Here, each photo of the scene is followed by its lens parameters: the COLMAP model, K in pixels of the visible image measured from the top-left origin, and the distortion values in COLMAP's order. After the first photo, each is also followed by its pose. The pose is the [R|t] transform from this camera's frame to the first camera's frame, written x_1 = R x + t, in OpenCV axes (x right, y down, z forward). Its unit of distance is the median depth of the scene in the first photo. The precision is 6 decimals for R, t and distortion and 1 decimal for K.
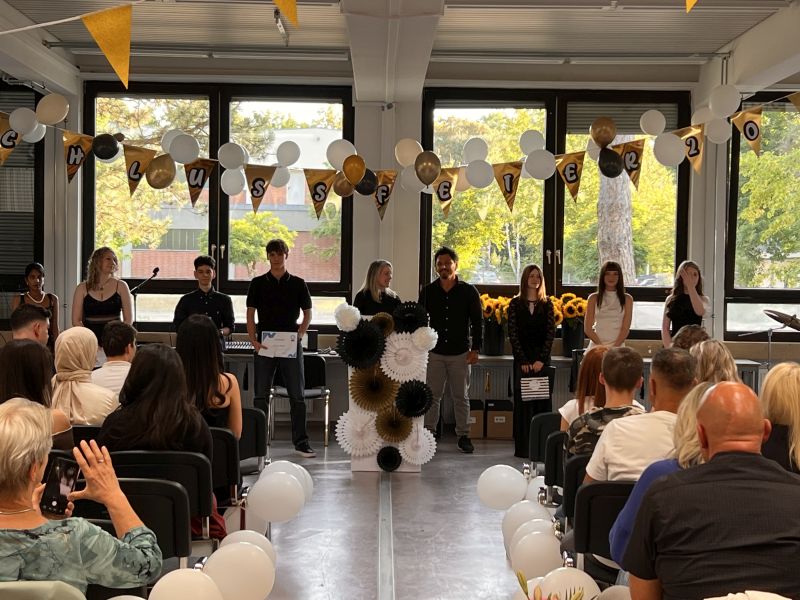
lens RADIAL K [[1488.6, 0, 400.0], [0, 1488.6, 300.0], [0, 0, 1]] dist [0.176232, -0.044590]
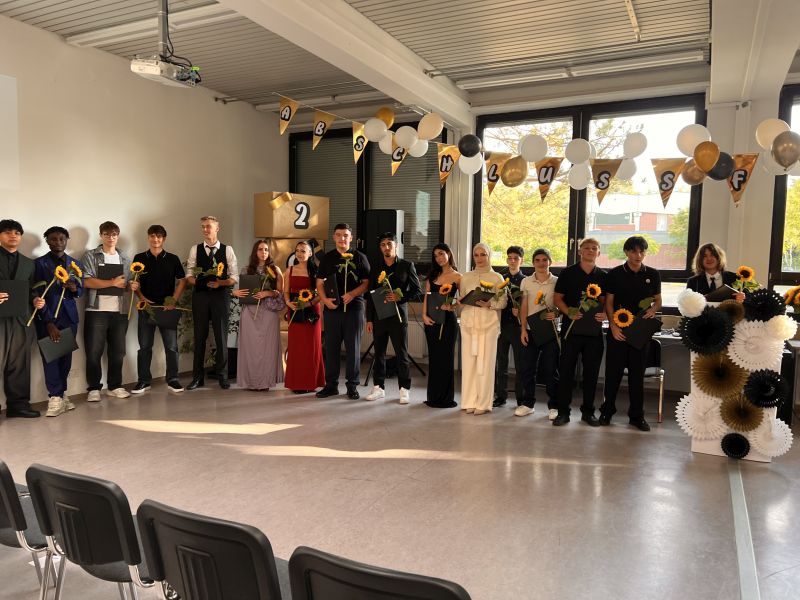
lens RADIAL K [[599.4, 0, 400.0], [0, 599.4, 300.0], [0, 0, 1]] dist [0.060122, -0.056460]
pose [[0.886255, 0.032773, -0.462037, -0.021644], [-0.015407, 0.999028, 0.041310, -0.005740], [0.462941, -0.029493, 0.885898, 0.542364]]
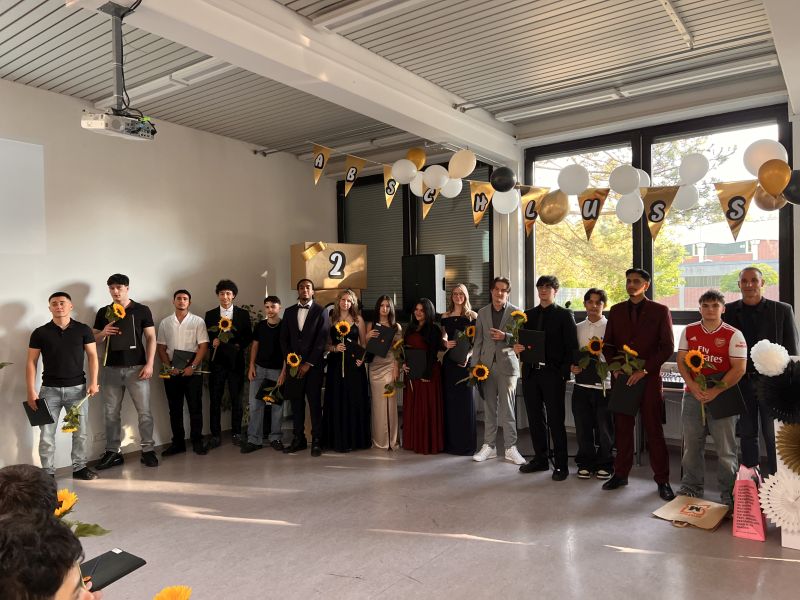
lens RADIAL K [[599.4, 0, 400.0], [0, 599.4, 300.0], [0, 0, 1]] dist [0.060122, -0.056460]
pose [[0.798170, -0.025953, -0.601873, -0.000185], [0.012852, 0.999578, -0.026059, -0.013941], [0.602295, 0.013064, 0.798166, 0.605620]]
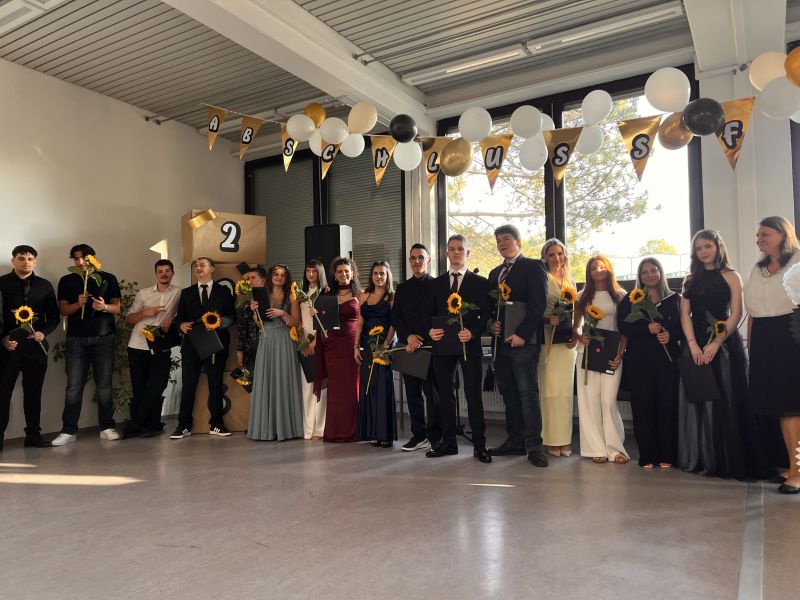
lens RADIAL K [[599.4, 0, 400.0], [0, 599.4, 300.0], [0, 0, 1]] dist [0.060122, -0.056460]
pose [[0.848494, -0.057489, -0.526073, 0.002218], [0.017147, 0.996547, -0.081244, 0.031930], [0.528927, 0.059915, 0.846550, 0.659380]]
